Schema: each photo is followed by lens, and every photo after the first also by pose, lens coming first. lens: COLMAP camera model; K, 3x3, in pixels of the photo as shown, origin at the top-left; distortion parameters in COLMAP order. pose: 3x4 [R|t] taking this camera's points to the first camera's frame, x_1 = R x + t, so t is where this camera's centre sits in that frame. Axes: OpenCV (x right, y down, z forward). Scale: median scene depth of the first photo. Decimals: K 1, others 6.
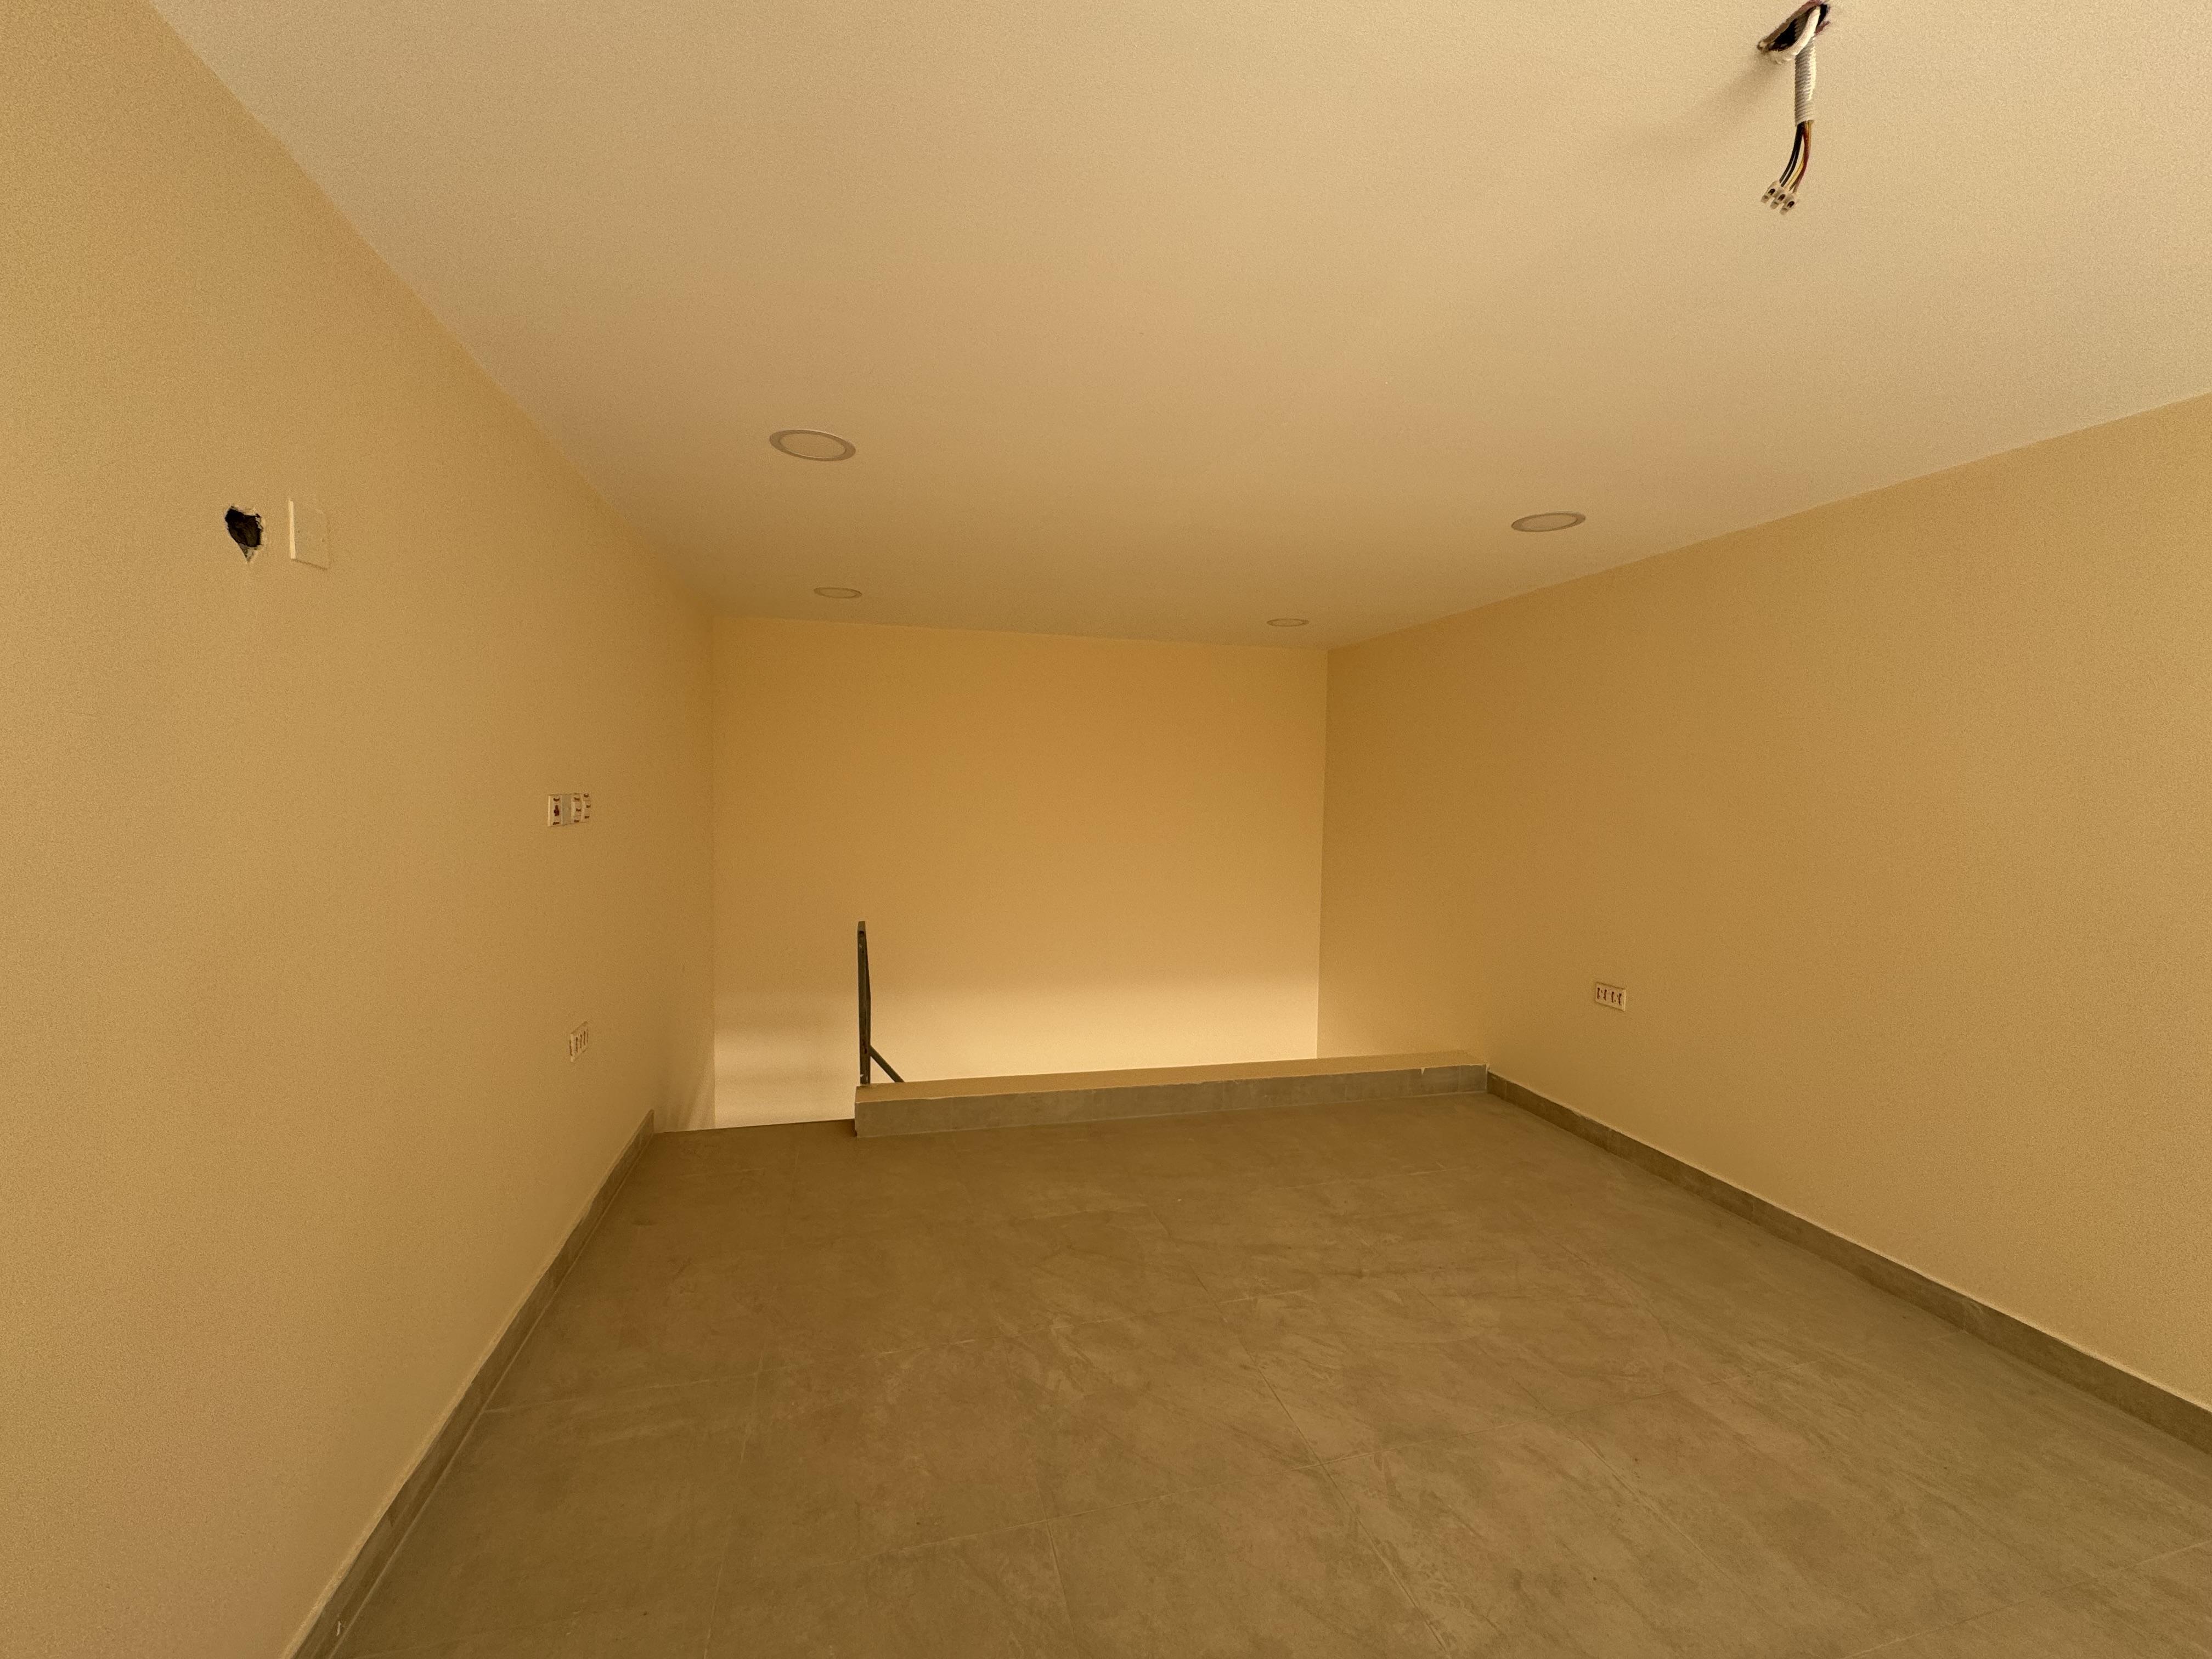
lens RADIAL K [[839.7, 0, 1106.0], [0, 839.7, 829.5], [0, 0, 1]] dist [0.000445, 0.000064]
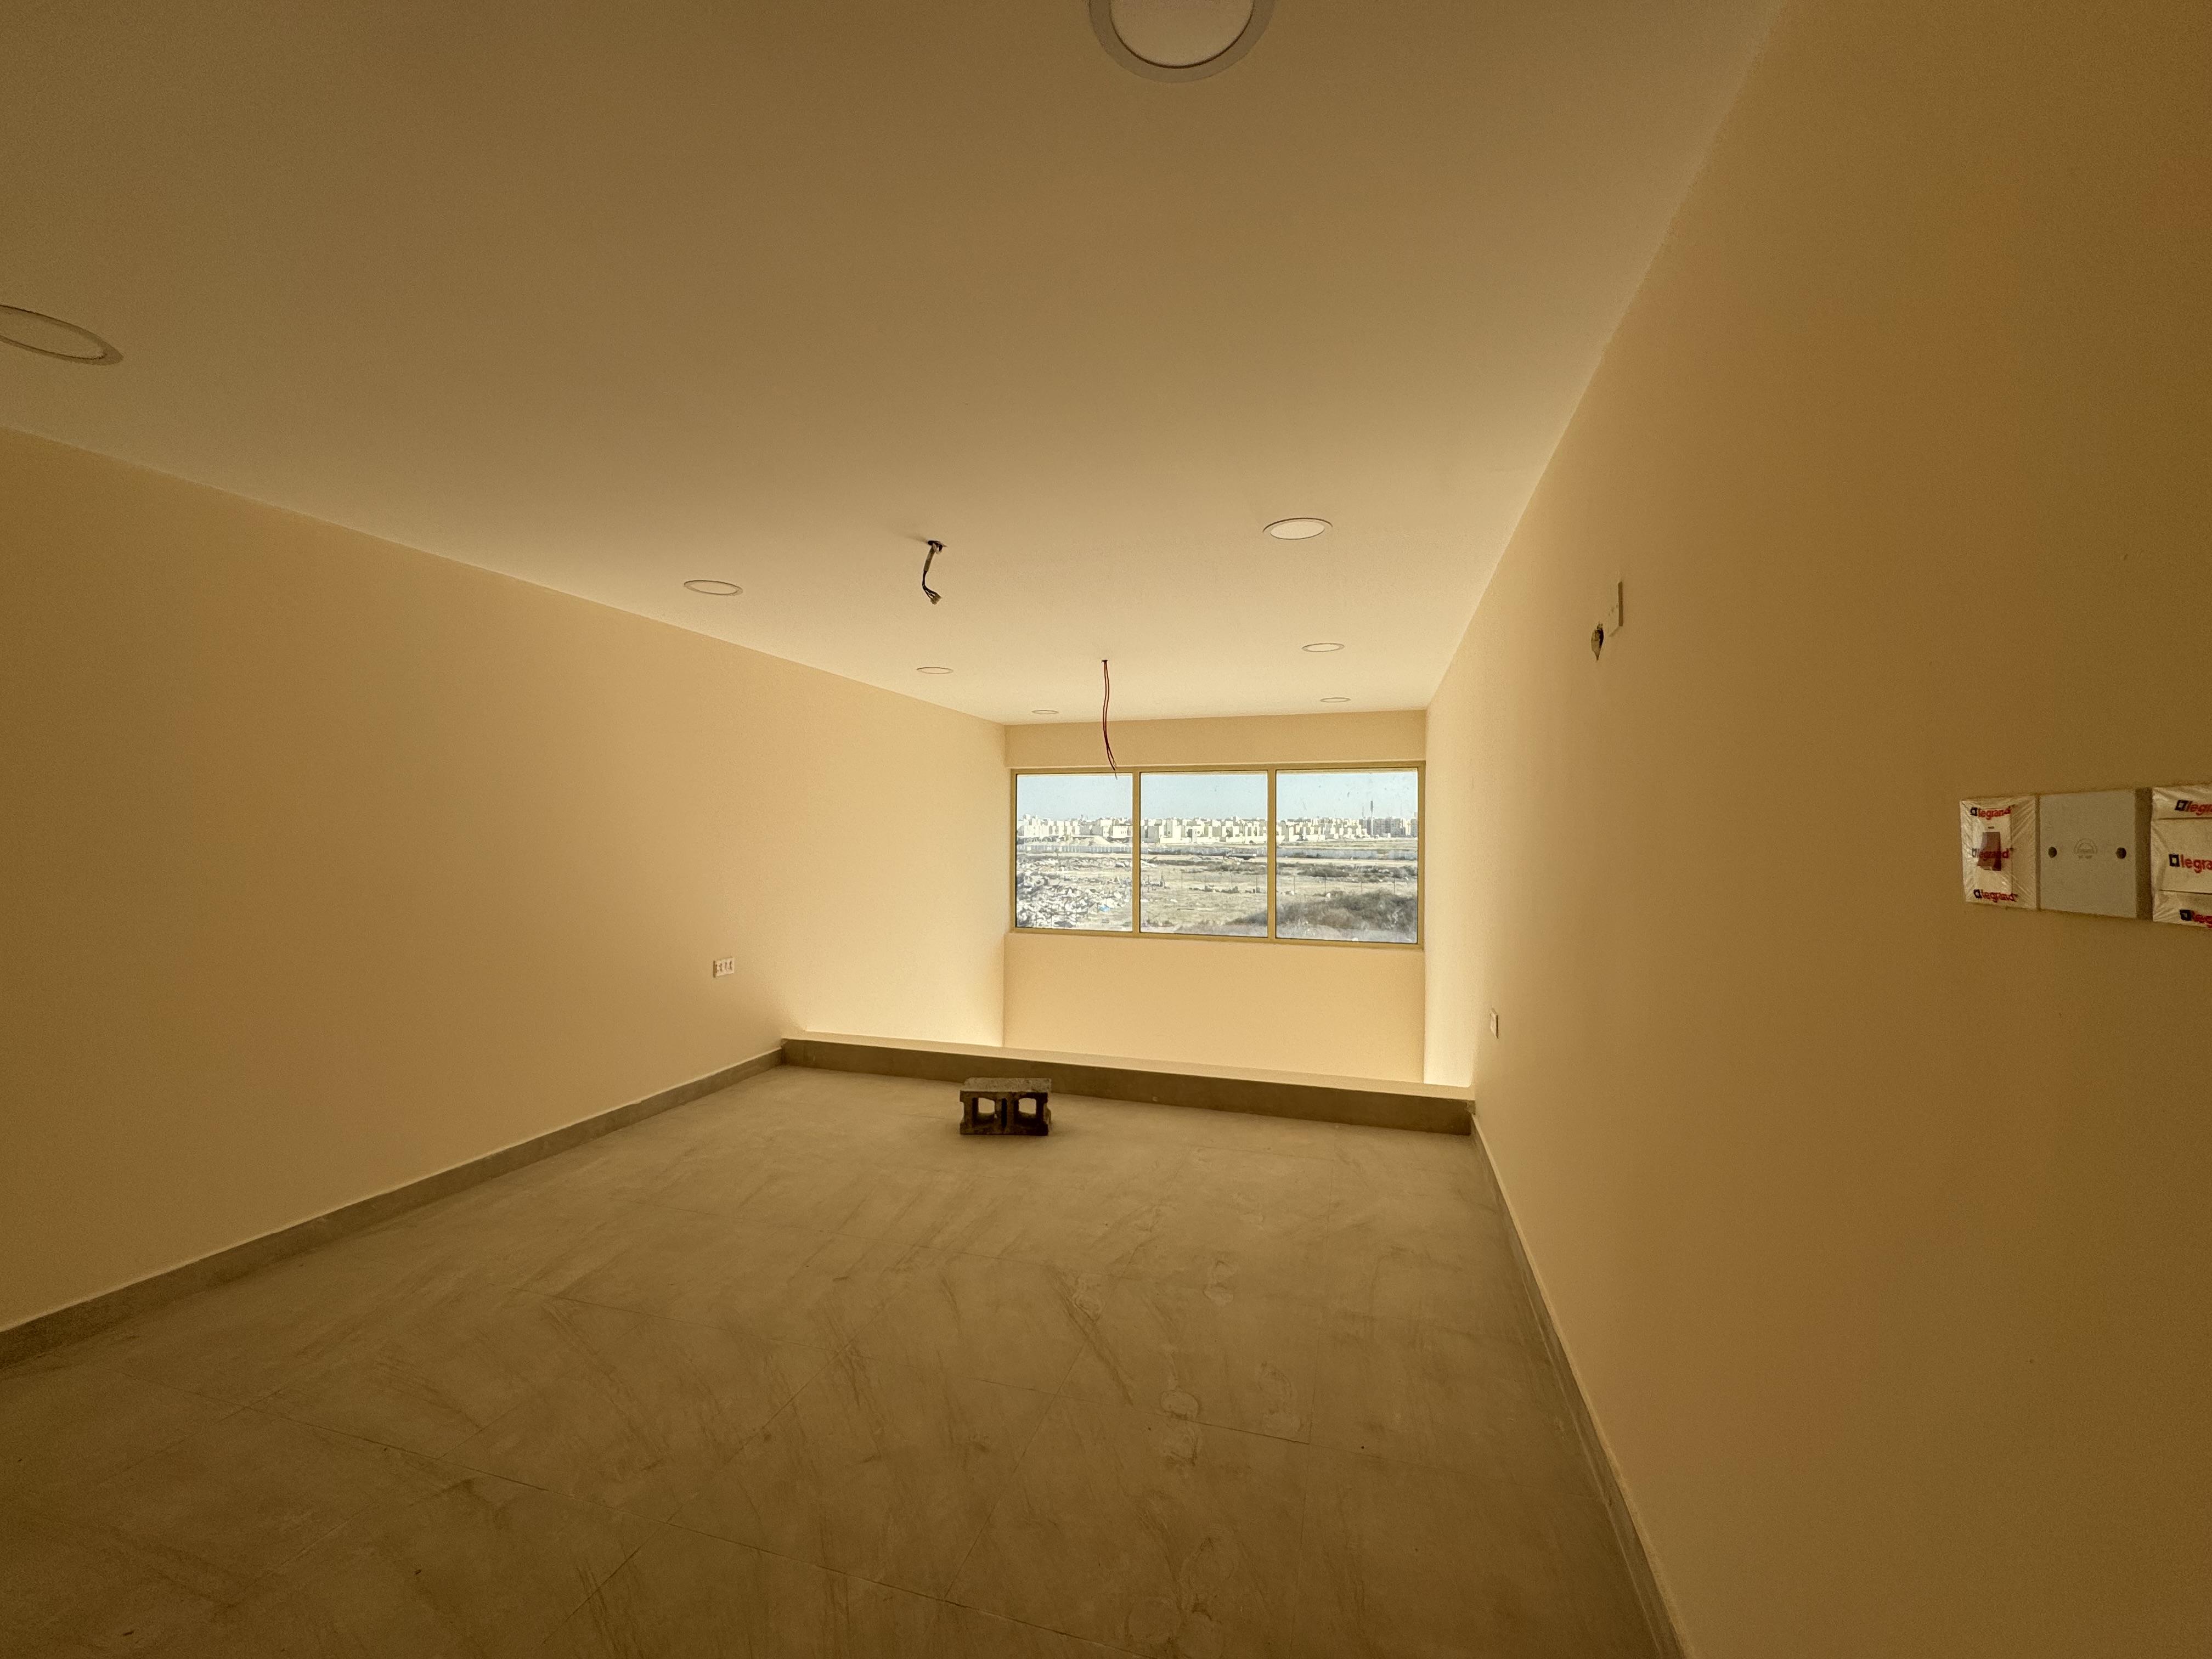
lens RADIAL K [[839.7, 0, 1106.0], [0, 839.7, 829.5], [0, 0, 1]] dist [0.000445, 0.000064]
pose [[-0.836765, -0.023064, 0.547076, -0.571801], [0.006396, 0.998633, 0.051884, -0.047611], [-0.547525, 0.046914, -0.835473, 1.425203]]
